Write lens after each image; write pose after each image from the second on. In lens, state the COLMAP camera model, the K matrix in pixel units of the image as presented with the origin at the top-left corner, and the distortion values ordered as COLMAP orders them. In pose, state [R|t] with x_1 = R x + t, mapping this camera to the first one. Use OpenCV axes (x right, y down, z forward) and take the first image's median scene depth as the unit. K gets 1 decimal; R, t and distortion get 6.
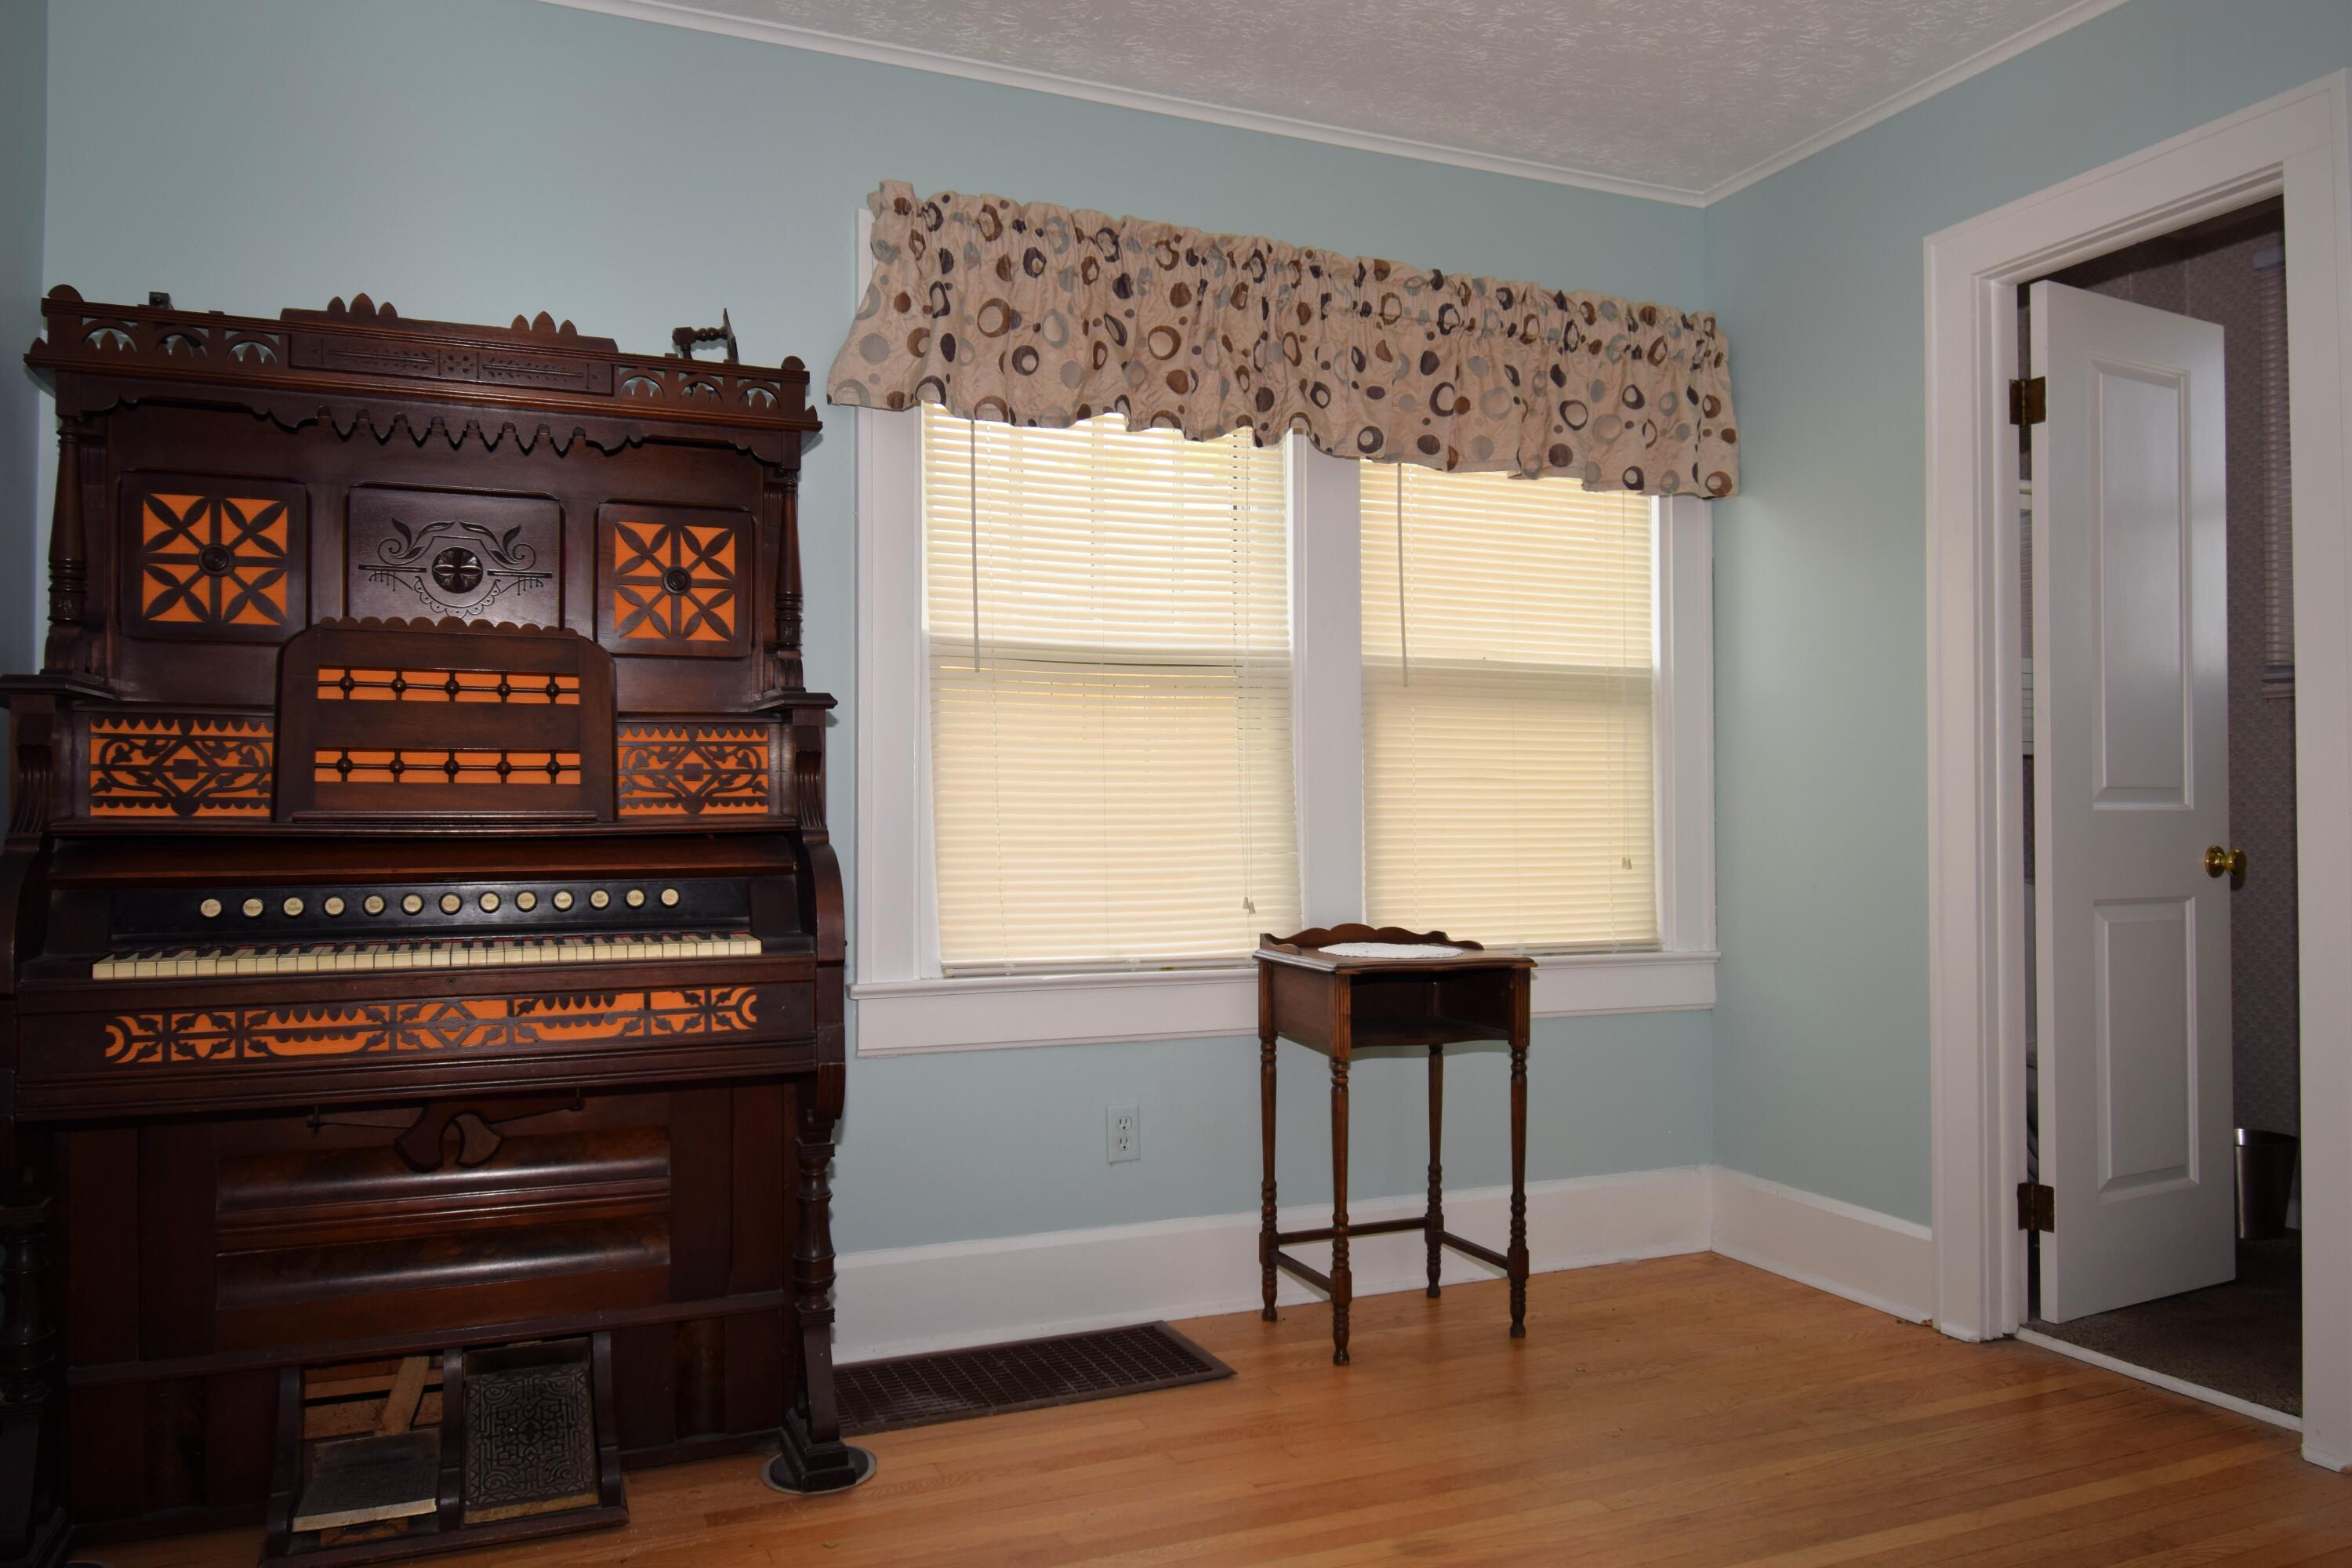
lens RADIAL K [[1651.6, 0, 1176.0], [0, 1651.6, 784.0], [0, 0, 1]] dist [-0.006717, -0.002874]
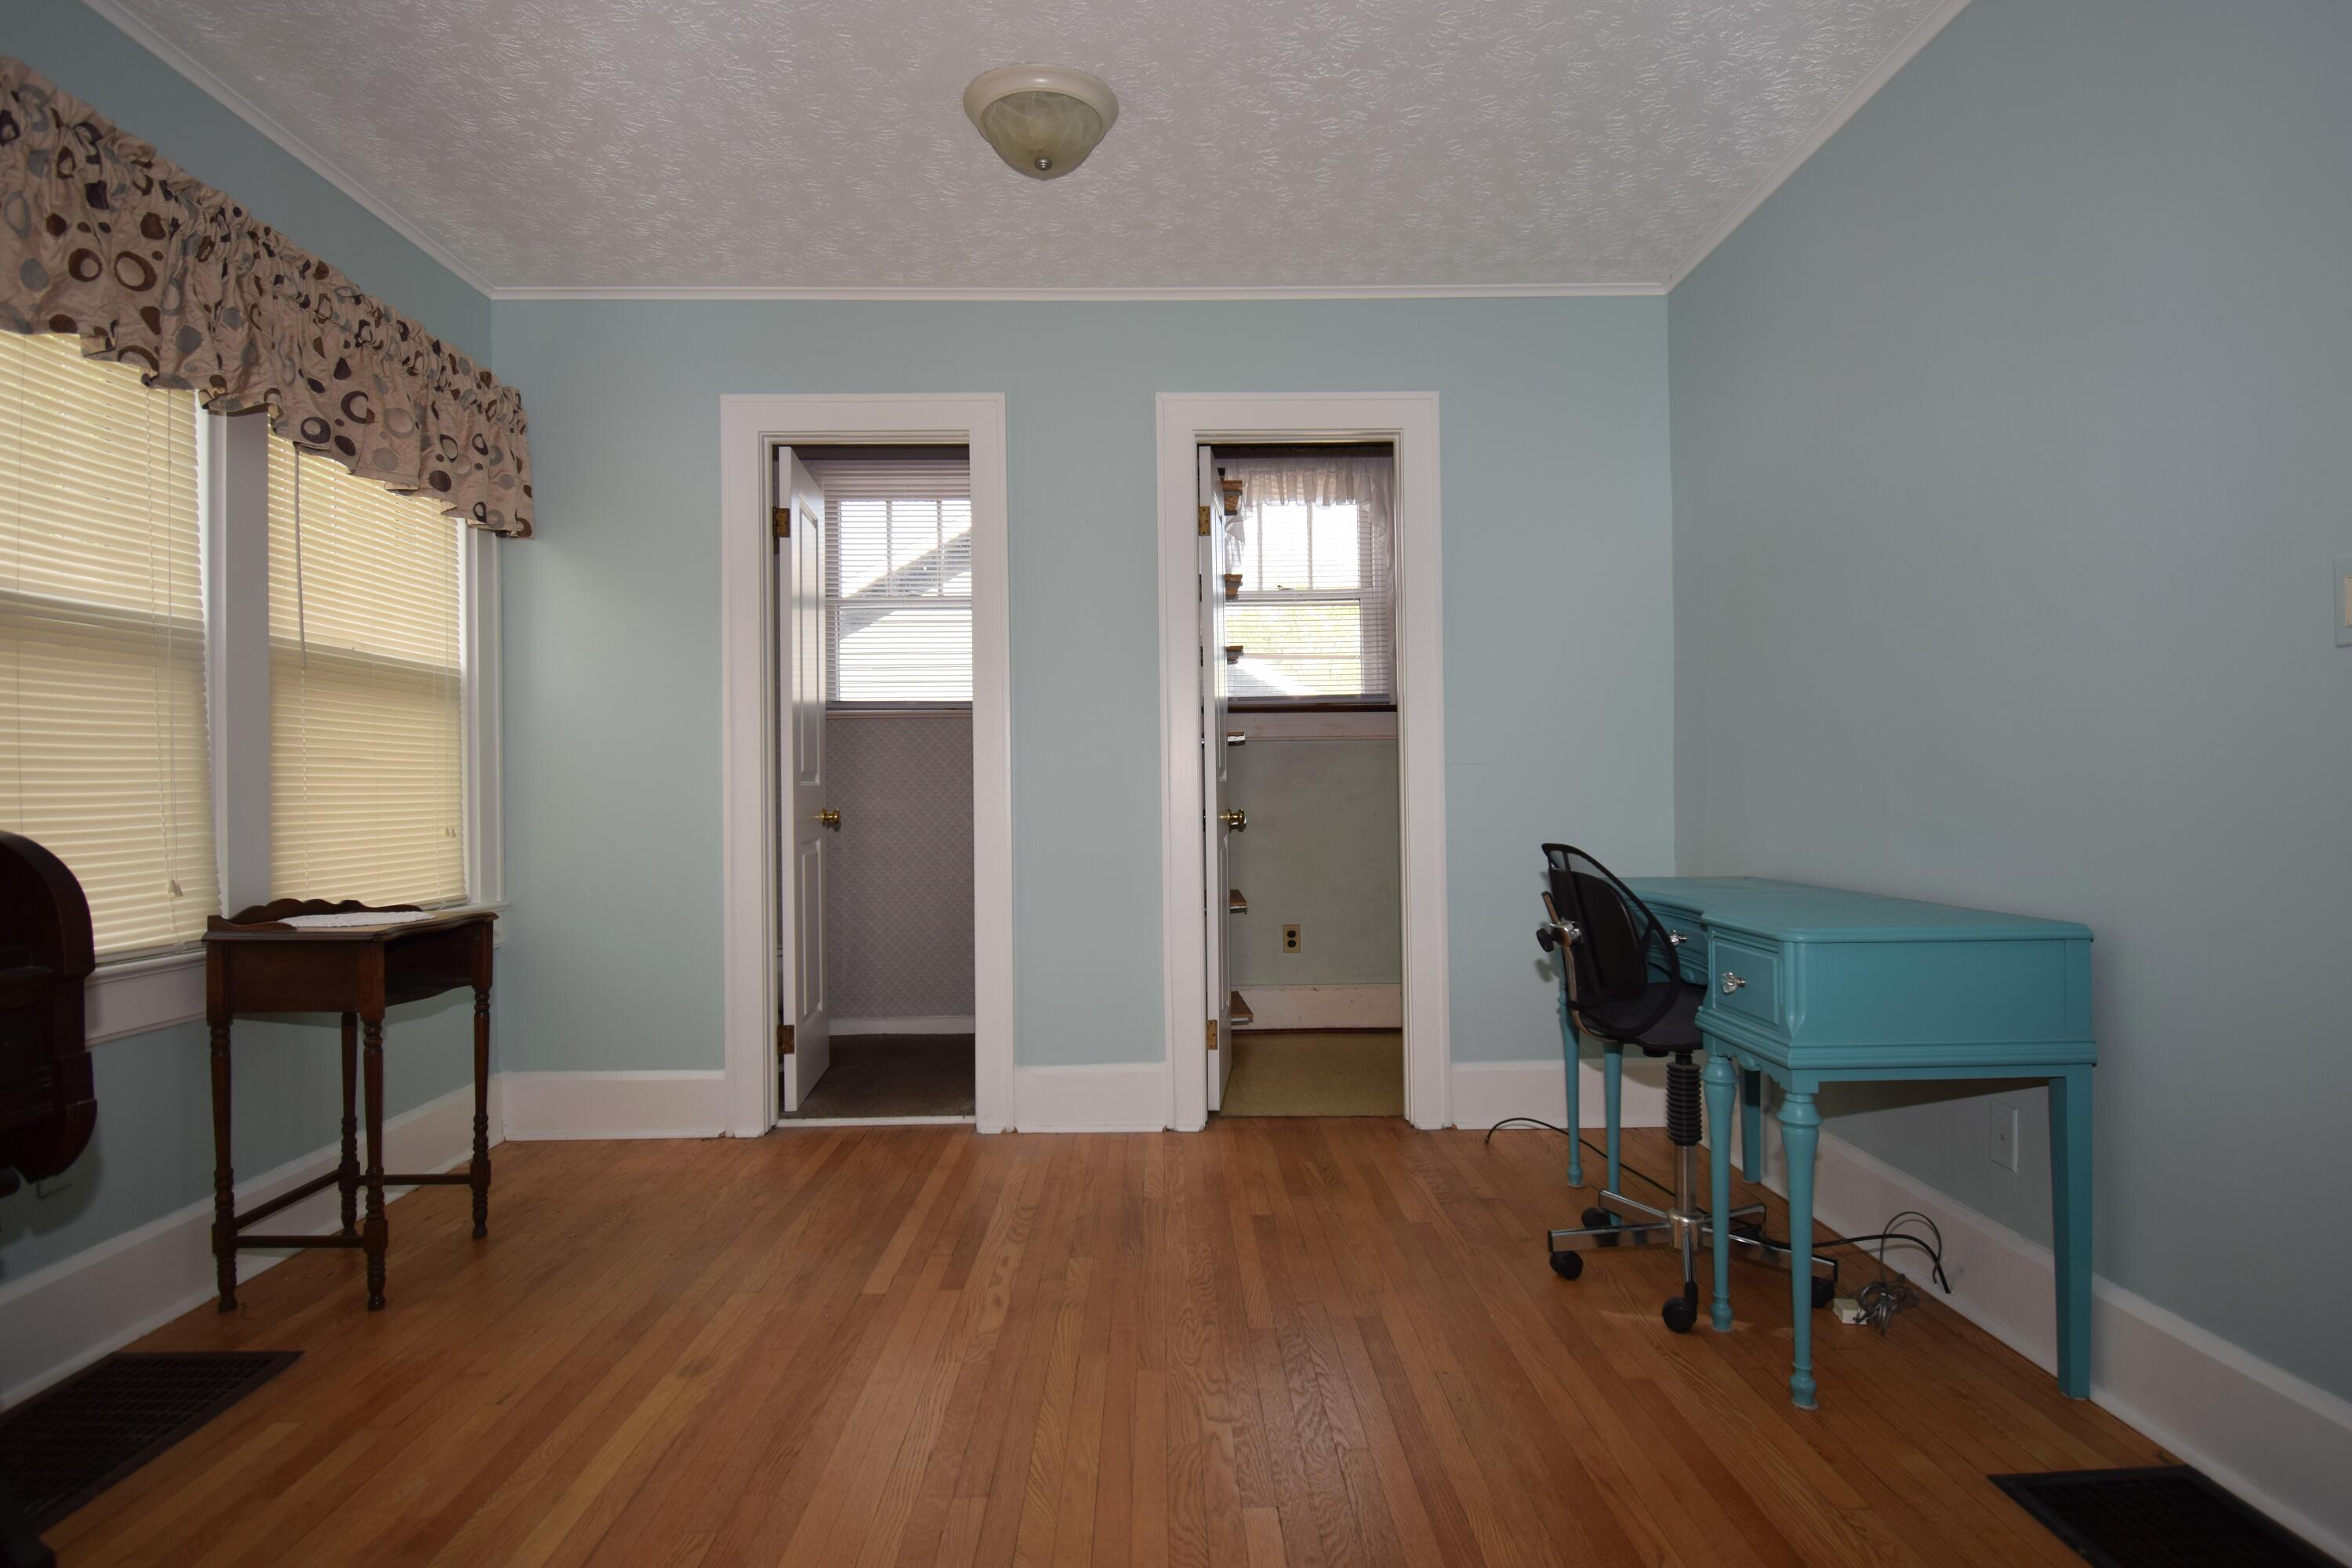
lens RADIAL K [[1218.5, 0, 1182.3], [0, 1218.5, 787.3], [0, 0, 1]] dist [0.001029, -0.020664]
pose [[0.373525, -0.001301, 0.927619, -0.390251], [-0.010363, 0.999931, 0.005576, 0.006093], [-0.927562, -0.011696, 0.373486, 0.210765]]
